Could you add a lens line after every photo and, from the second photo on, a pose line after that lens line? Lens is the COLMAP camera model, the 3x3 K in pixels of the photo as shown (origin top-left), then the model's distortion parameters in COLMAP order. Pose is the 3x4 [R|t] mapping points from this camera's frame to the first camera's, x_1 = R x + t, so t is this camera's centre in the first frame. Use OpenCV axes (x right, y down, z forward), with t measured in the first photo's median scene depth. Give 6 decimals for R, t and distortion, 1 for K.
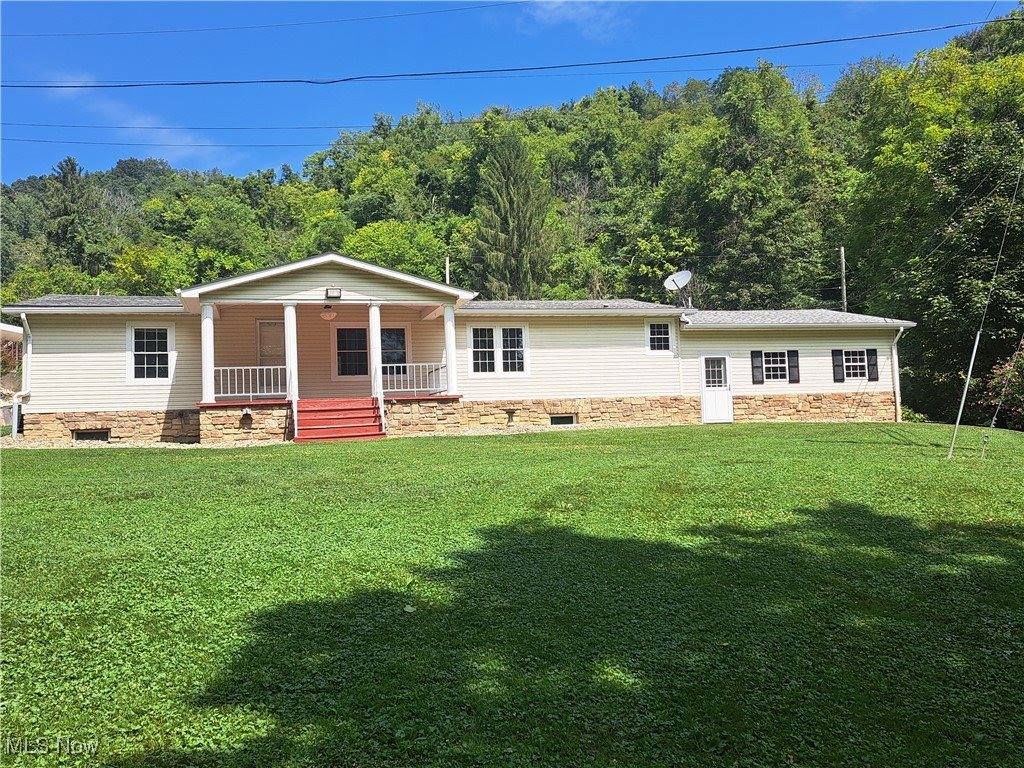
lens RADIAL K [[902.7, 0, 524.4], [0, 902.7, 364.9], [0, 0, 1]] dist [0.134954, -0.222652]
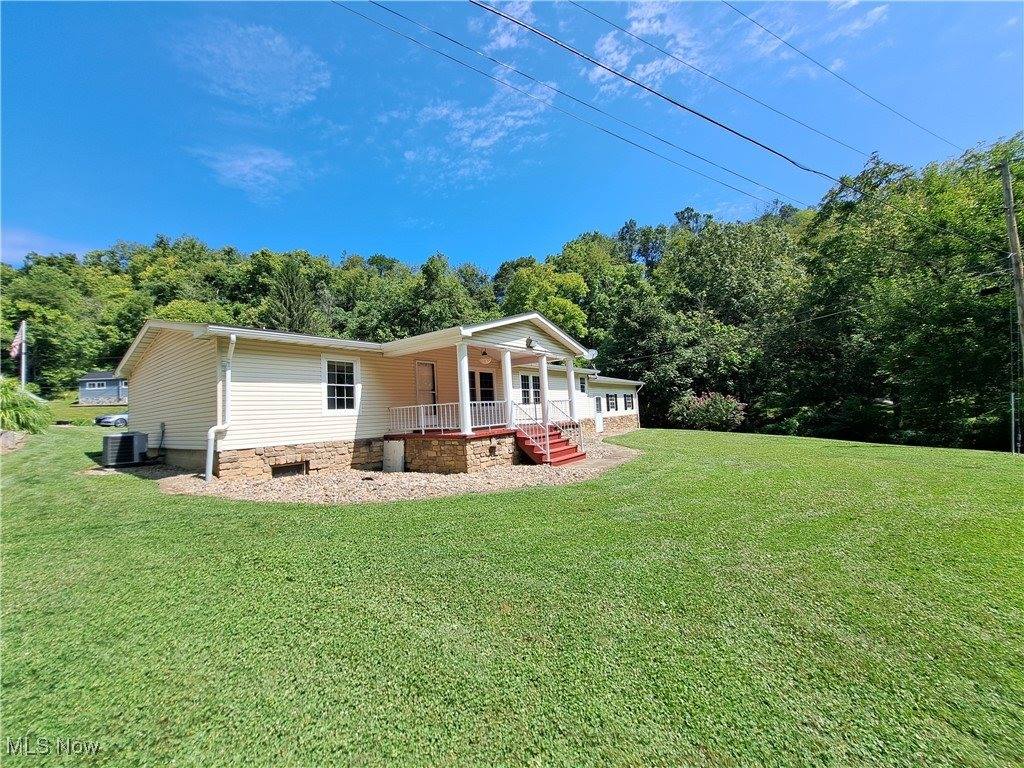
lens RADIAL K [[411.2, 0, 497.1], [0, 411.2, 387.8], [0, 0, 1]] dist [-0.008464, -0.000334]
pose [[0.814542, 0.031459, 0.579251, -0.530870], [-0.020115, 0.999460, -0.025994, -0.001291], [-0.579756, 0.009522, 0.814735, 0.514921]]
